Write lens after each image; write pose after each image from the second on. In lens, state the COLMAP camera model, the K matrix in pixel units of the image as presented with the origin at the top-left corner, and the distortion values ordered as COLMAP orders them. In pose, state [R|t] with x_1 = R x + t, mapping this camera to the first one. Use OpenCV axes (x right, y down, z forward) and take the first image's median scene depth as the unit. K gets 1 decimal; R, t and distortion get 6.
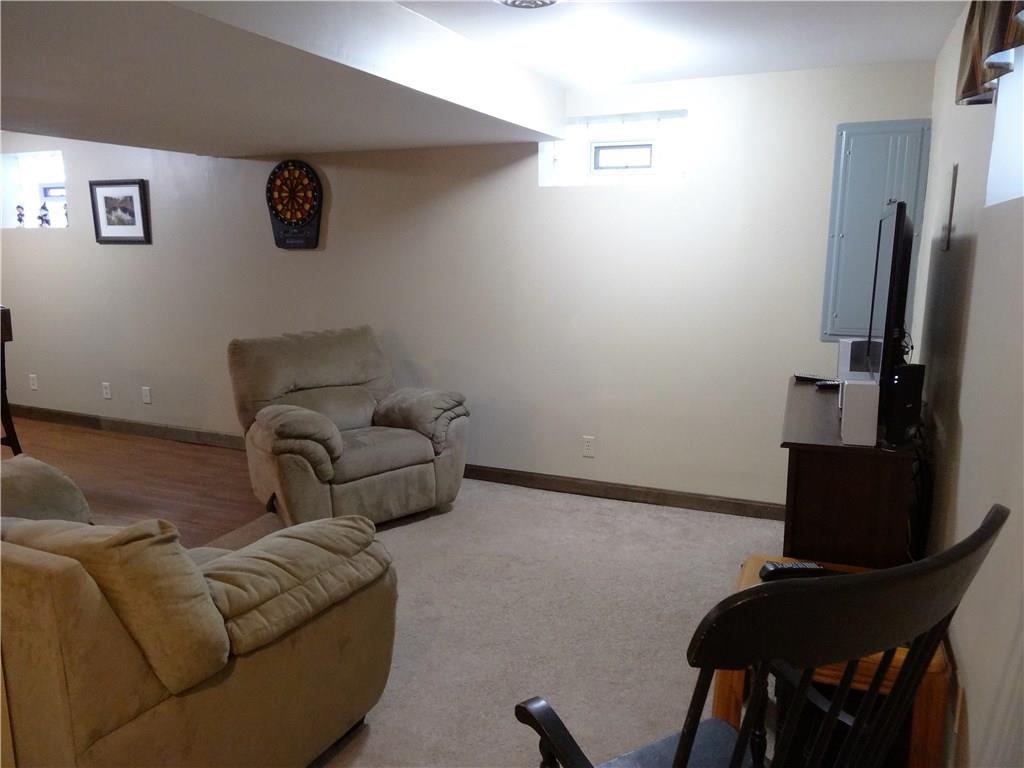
lens RADIAL K [[759.5, 0, 512.2], [0, 759.5, 383.0], [0, 0, 1]] dist [-0.001927, -0.004506]
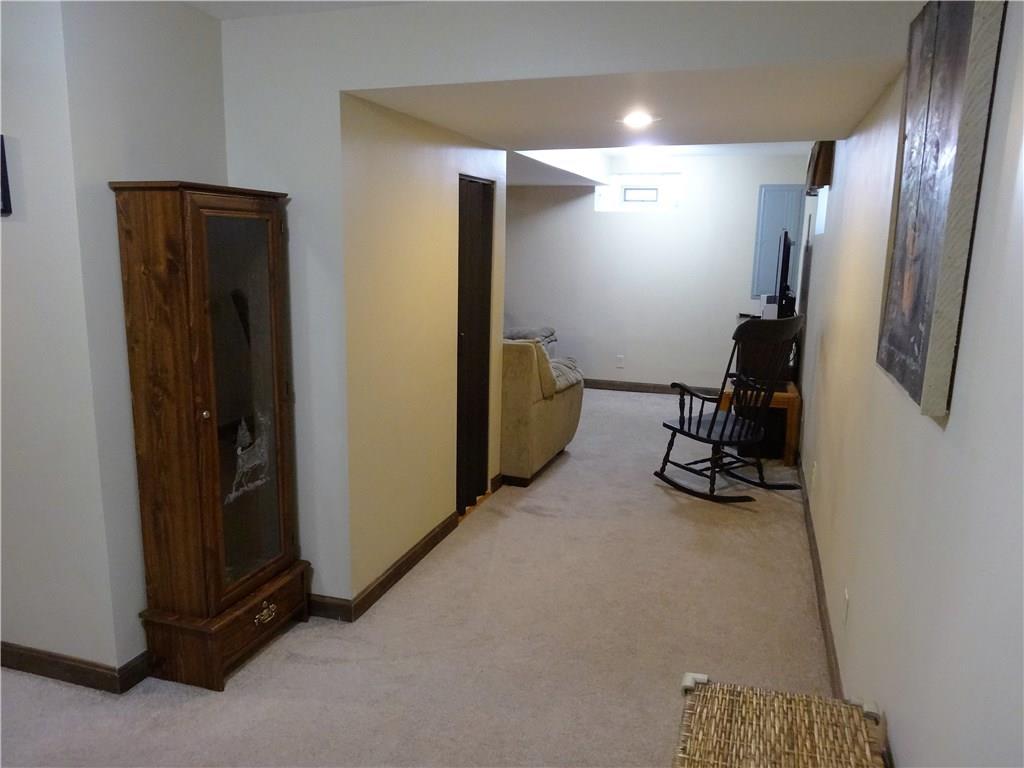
lens RADIAL K [[759.5, 0, 512.1], [0, 759.5, 386.3], [0, 0, 1]] dist [-0.001927, -0.004506]
pose [[0.994950, -0.001099, 0.100364, -0.341057], [0.000268, 0.999966, 0.008296, 0.134243], [-0.100369, -0.008227, 0.994916, -0.748704]]
